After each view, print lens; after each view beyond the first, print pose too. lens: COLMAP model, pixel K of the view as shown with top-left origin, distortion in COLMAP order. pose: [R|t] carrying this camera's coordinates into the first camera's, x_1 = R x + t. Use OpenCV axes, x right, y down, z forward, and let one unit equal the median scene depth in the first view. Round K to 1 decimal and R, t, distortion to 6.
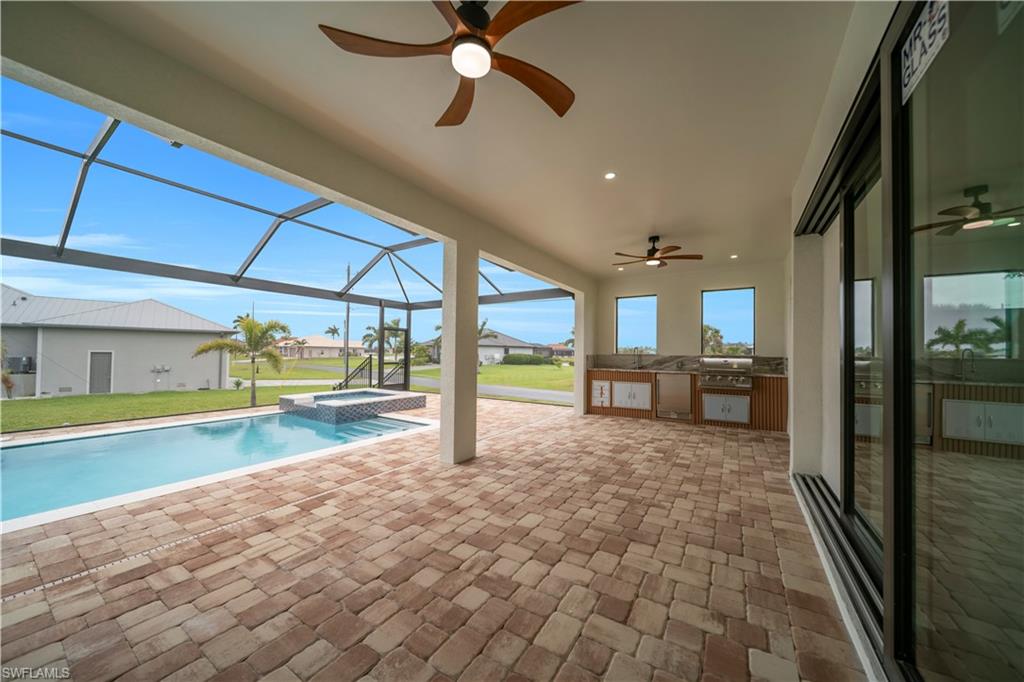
lens RADIAL K [[352.8, 0, 511.5], [0, 352.8, 346.3], [0, 0, 1]] dist [-0.001630, -0.001006]
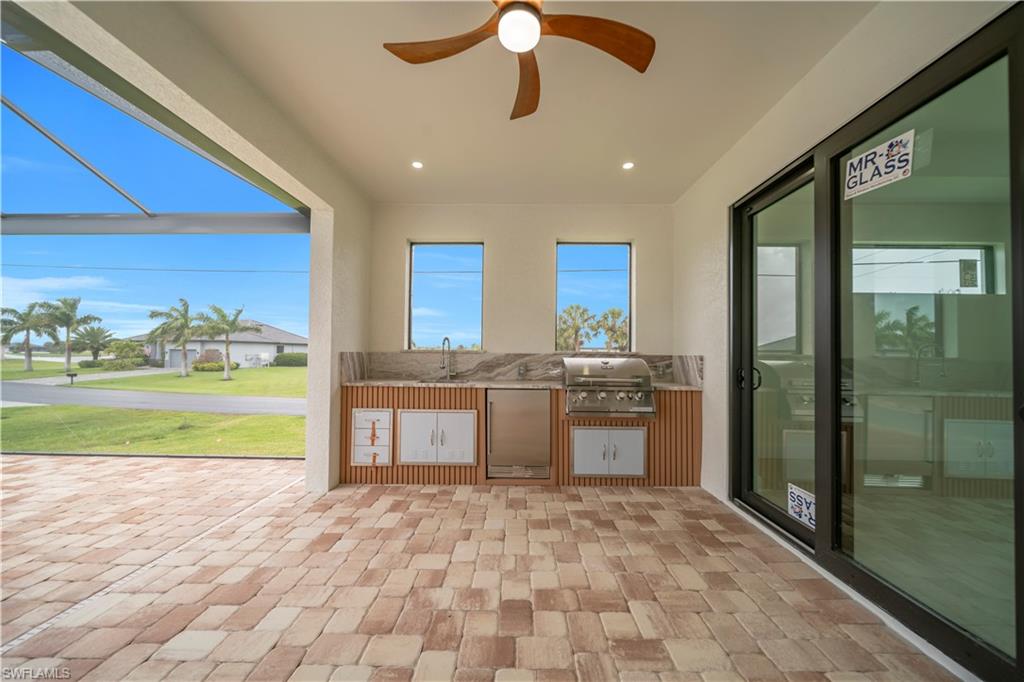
lens RADIAL K [[352.8, 0, 511.6], [0, 352.8, 346.1], [0, 0, 1]] dist [-0.001630, -0.001006]
pose [[0.853896, 0.008780, 0.520370, 0.195519], [-0.009713, 0.999952, -0.000932, 0.017296], [-0.520354, -0.004258, 0.853940, 0.596384]]
